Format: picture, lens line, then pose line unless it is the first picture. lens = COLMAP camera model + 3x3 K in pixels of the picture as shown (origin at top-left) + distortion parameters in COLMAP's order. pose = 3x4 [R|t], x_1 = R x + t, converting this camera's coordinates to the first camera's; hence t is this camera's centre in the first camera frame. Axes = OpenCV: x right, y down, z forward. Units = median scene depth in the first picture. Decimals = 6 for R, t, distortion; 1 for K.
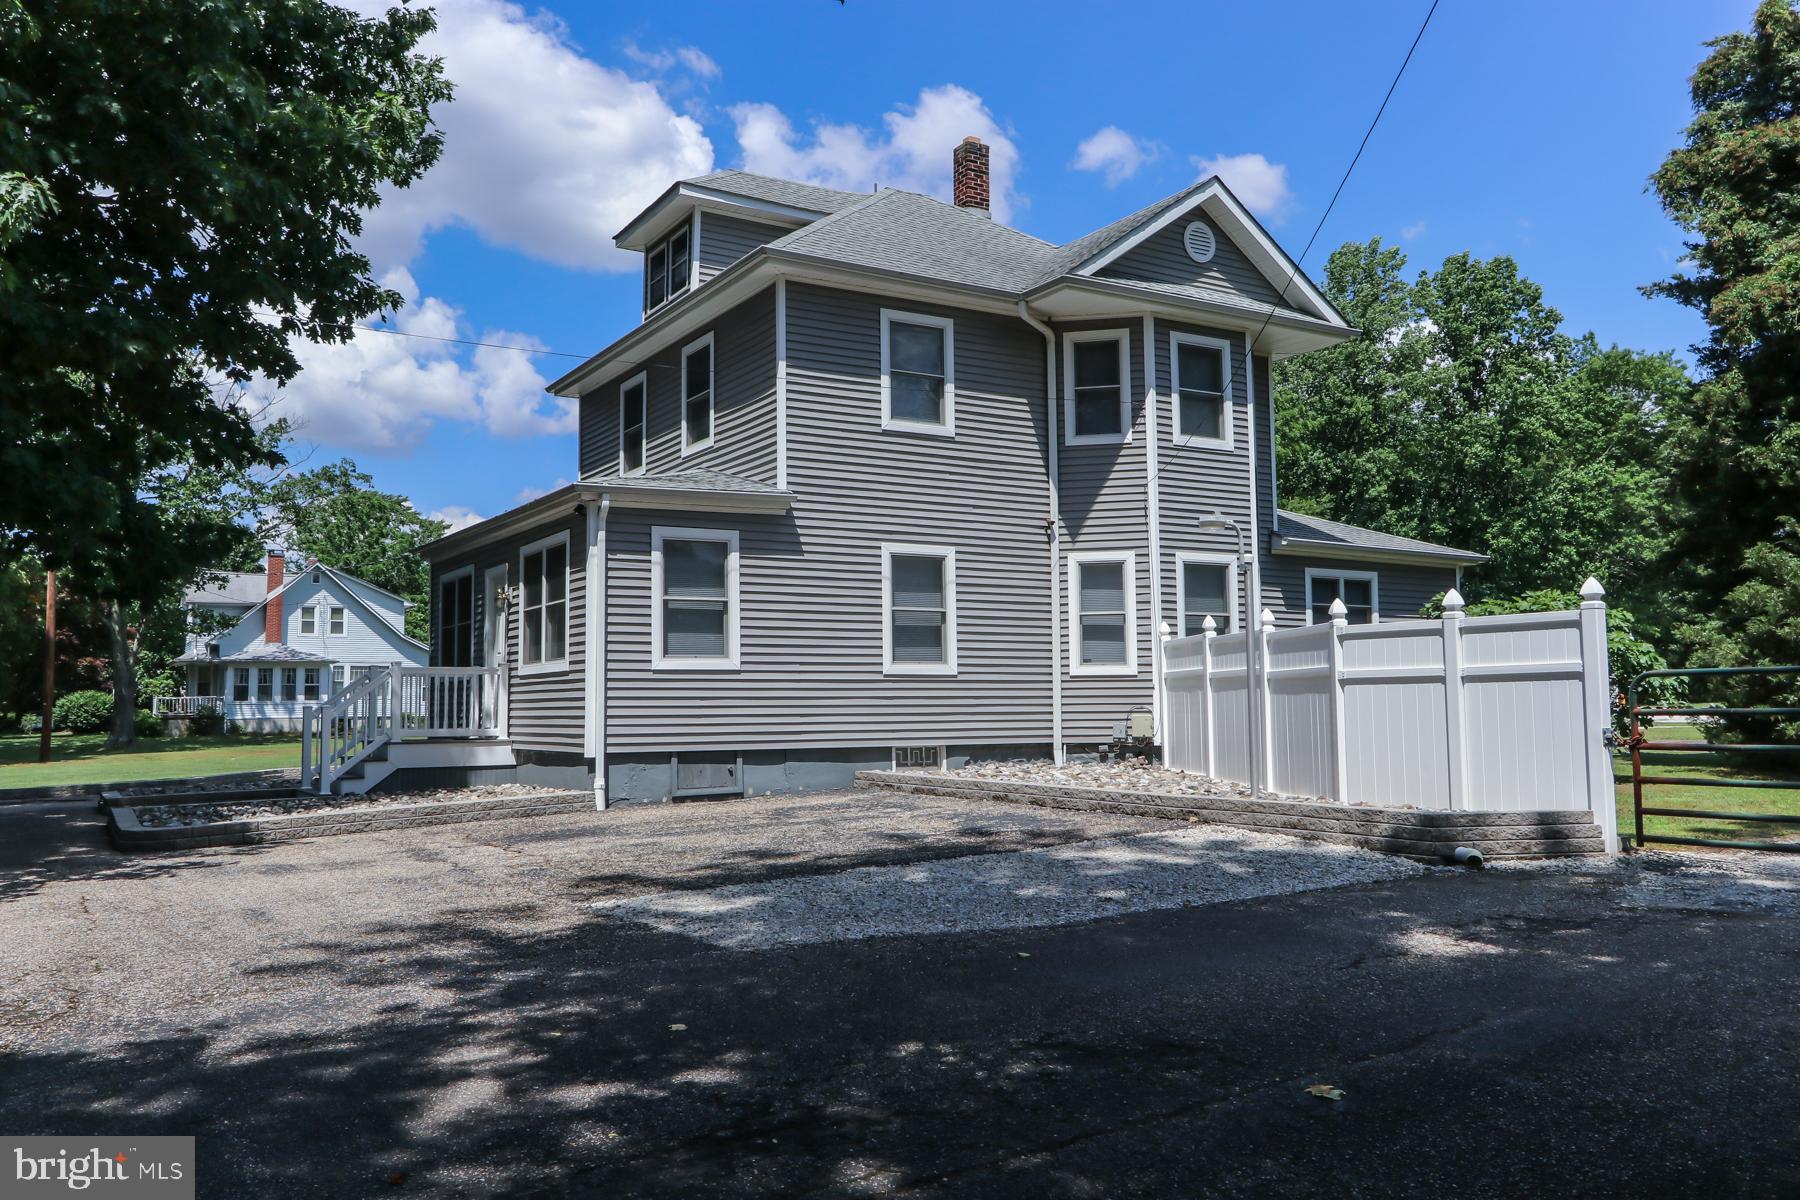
lens RADIAL K [[1432.2, 0, 894.0], [0, 1432.2, 598.1], [0, 0, 1]] dist [0.001954, -0.007197]
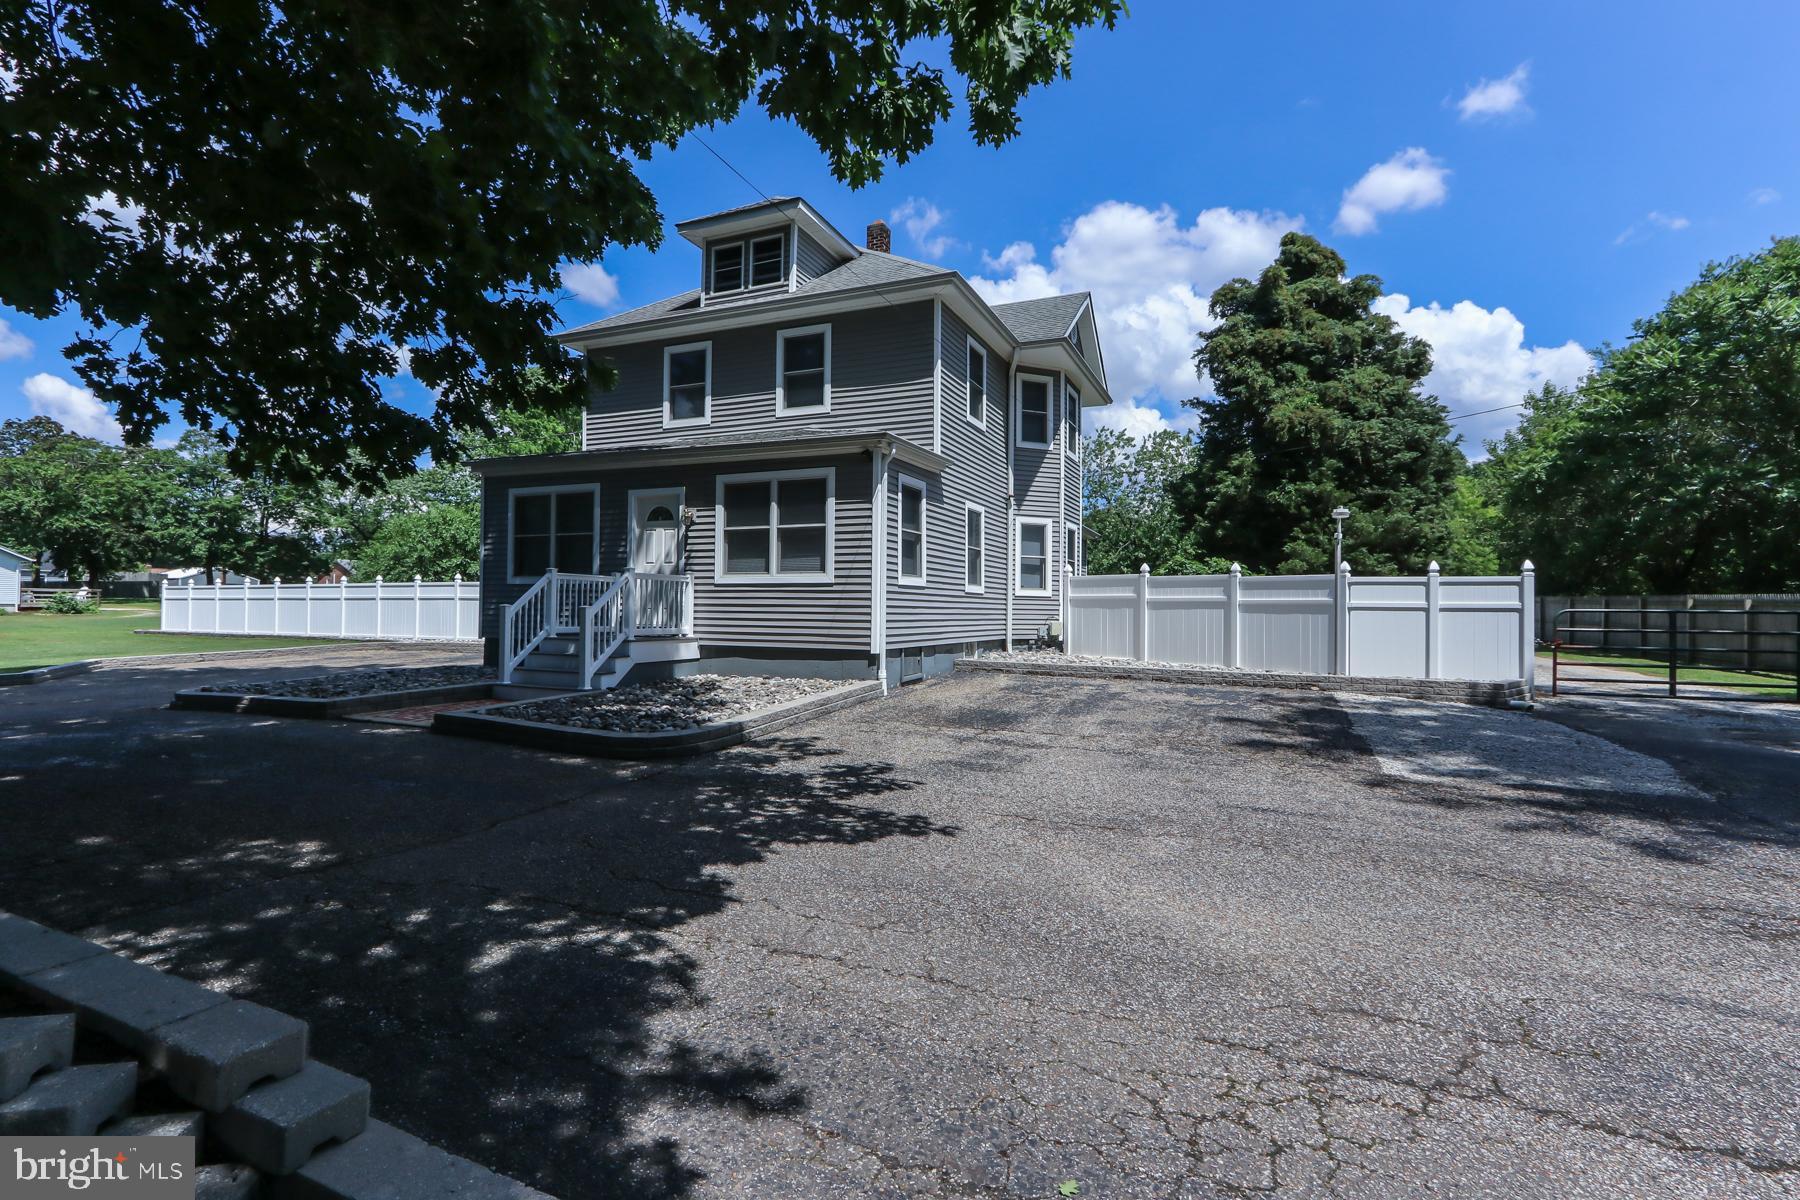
lens RADIAL K [[855.3, 0, 887.4], [0, 855.3, 600.6], [0, 0, 1]] dist [0.001158, 0.000830]
pose [[0.817132, 0.024884, 0.575913, -0.534500], [-0.063980, 0.996810, 0.047707, 0.024145], [-0.572889, -0.075830, 0.816118, 0.324727]]
